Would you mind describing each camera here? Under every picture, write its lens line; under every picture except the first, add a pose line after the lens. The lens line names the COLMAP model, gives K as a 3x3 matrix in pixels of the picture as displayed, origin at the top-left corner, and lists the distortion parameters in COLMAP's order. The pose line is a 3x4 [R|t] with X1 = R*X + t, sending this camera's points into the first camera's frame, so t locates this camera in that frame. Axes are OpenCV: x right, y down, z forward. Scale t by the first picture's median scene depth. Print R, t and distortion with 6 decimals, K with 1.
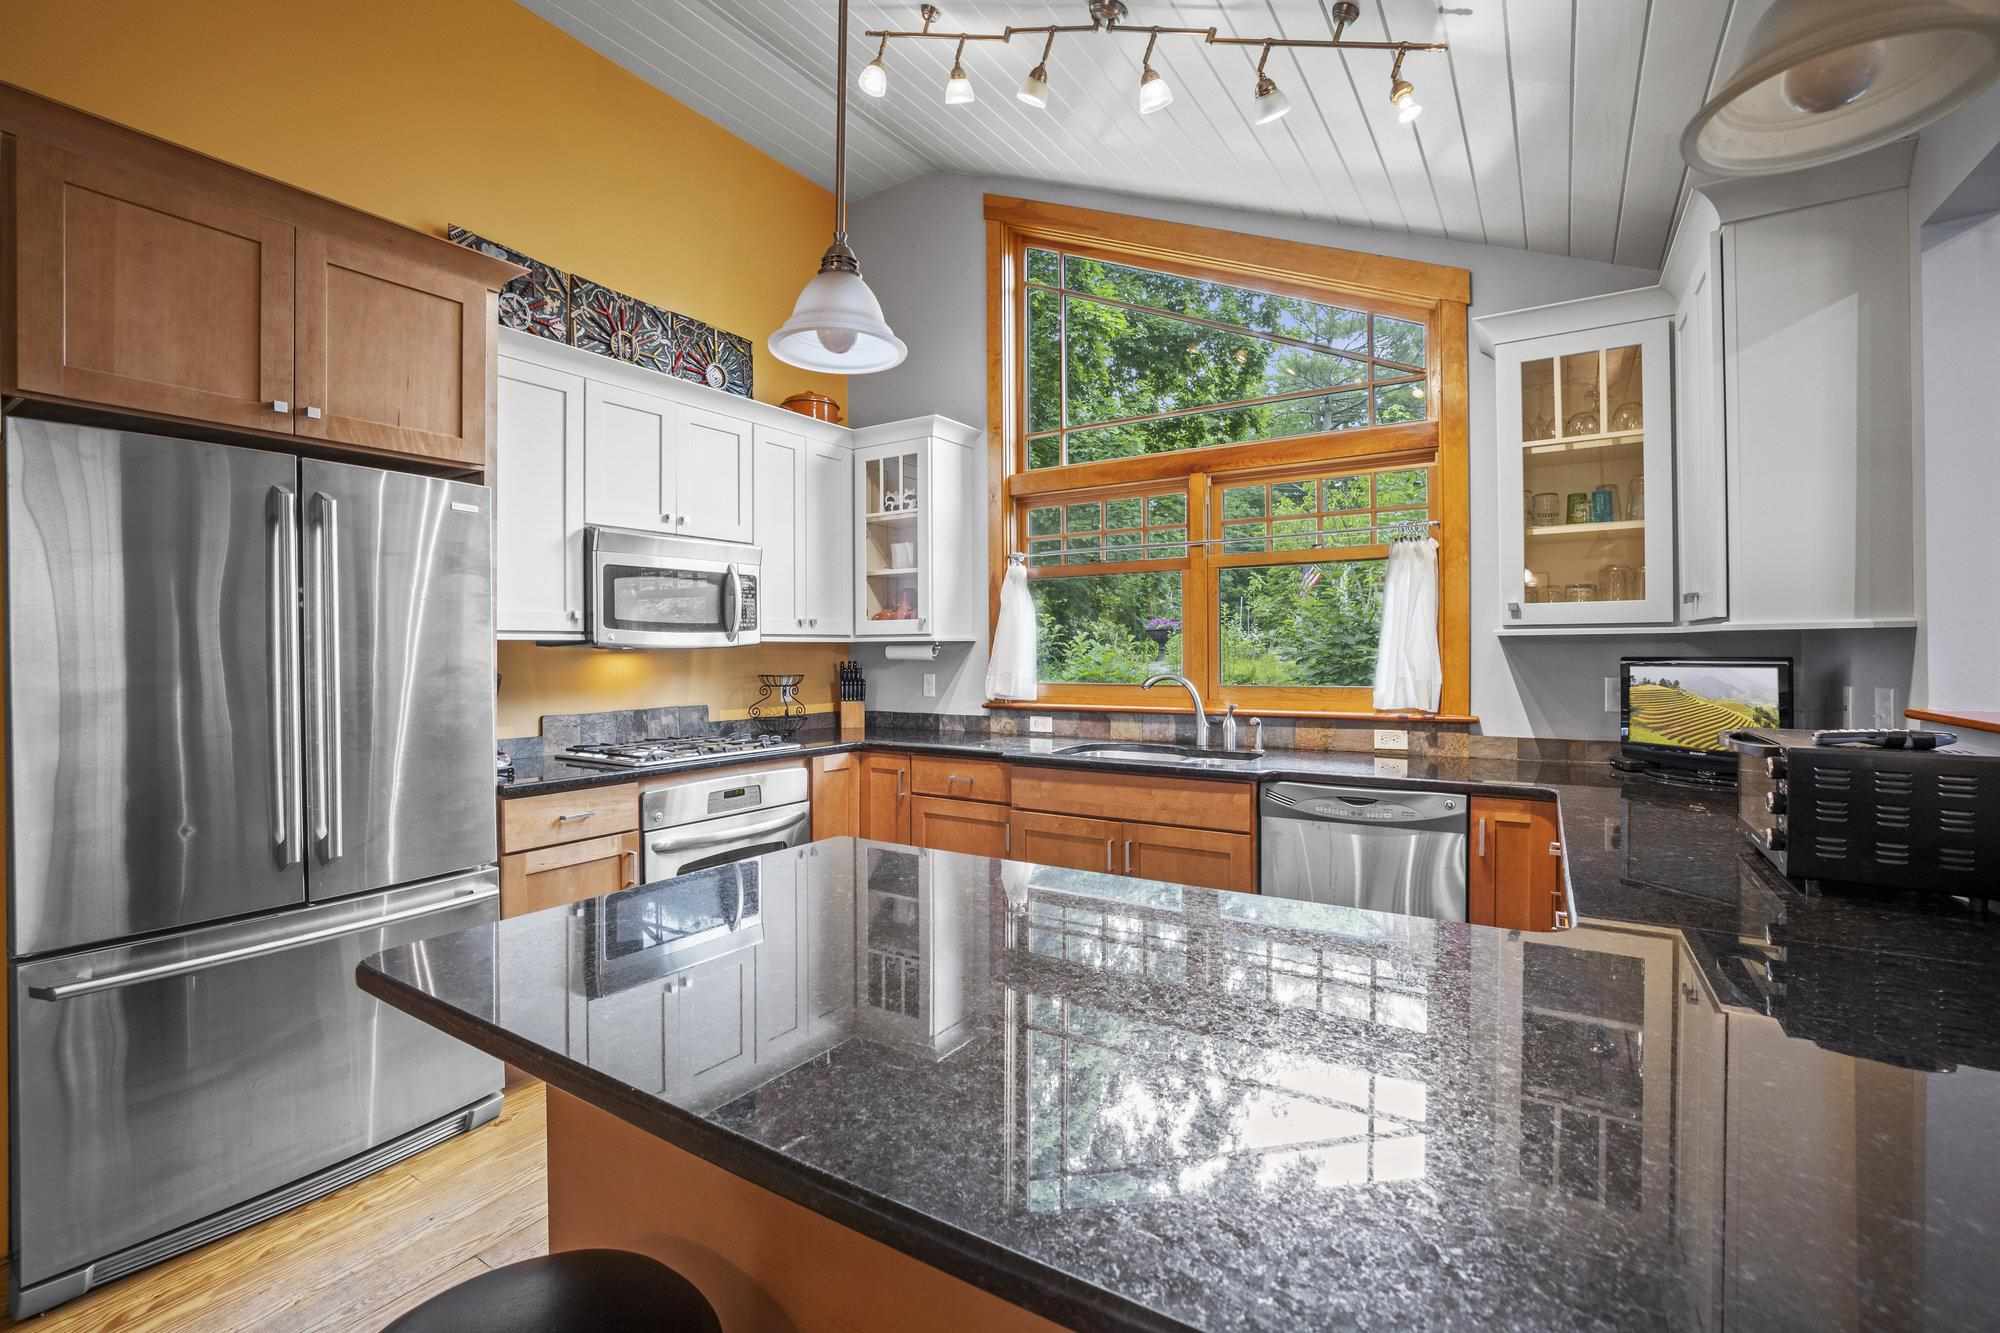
lens RADIAL K [[872.1, 0, 1000.2], [0, 872.1, 653.6], [0, 0, 1]] dist [-0.043043, 0.014237]
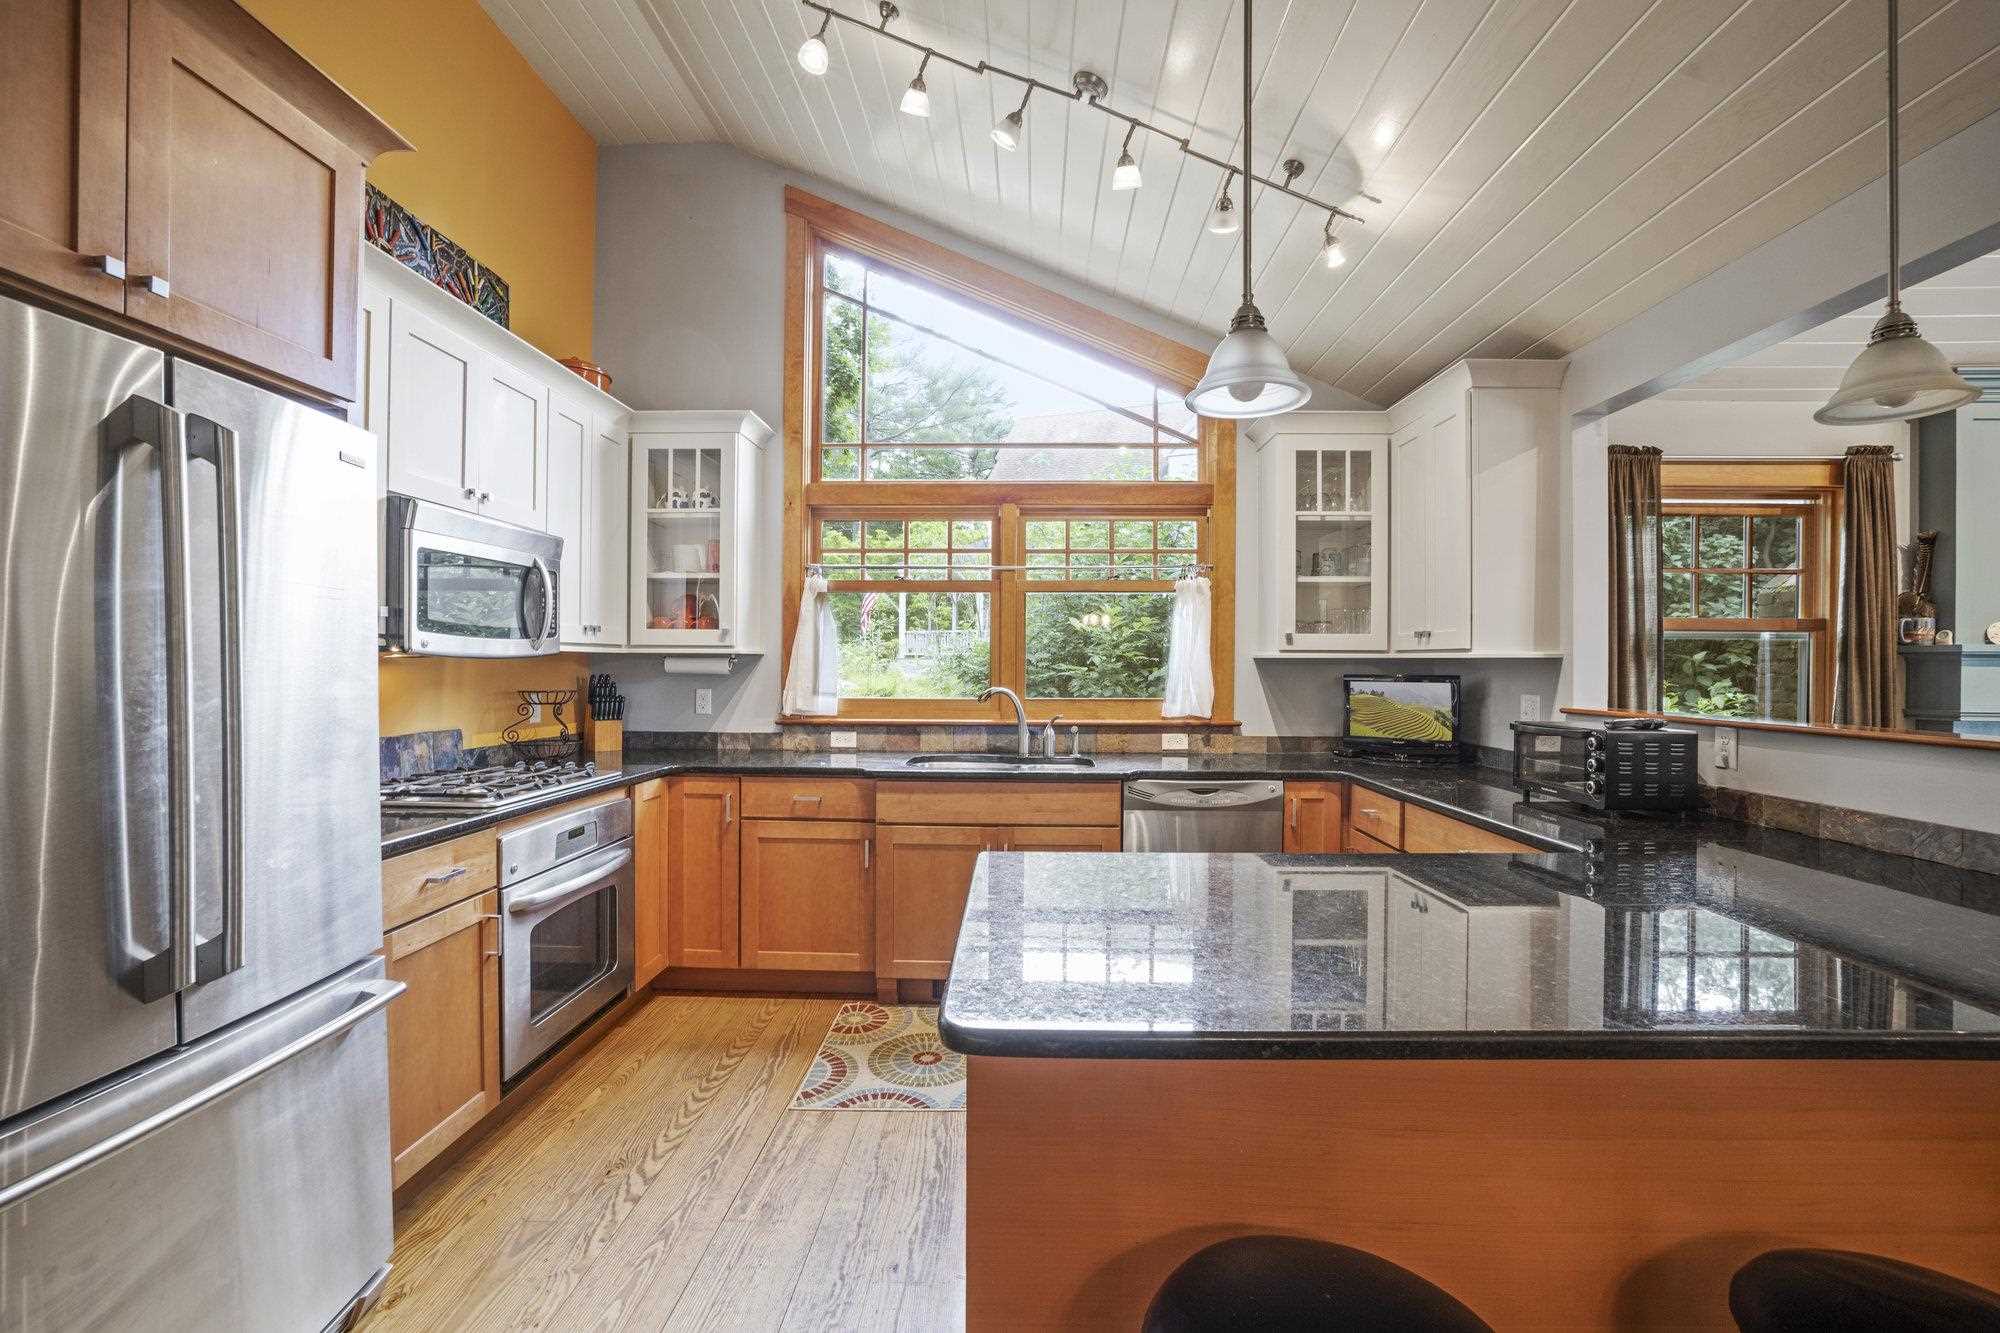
lens RADIAL K [[872.1, 0, 1008.7], [0, 872.1, 668.9], [0, 0, 1]] dist [-0.043043, 0.014237]
pose [[0.854126, 0.007959, 0.520005, -0.371347], [-0.008322, 0.999964, -0.001635, 0.001248], [-0.520000, -0.002931, 0.854161, 0.074043]]
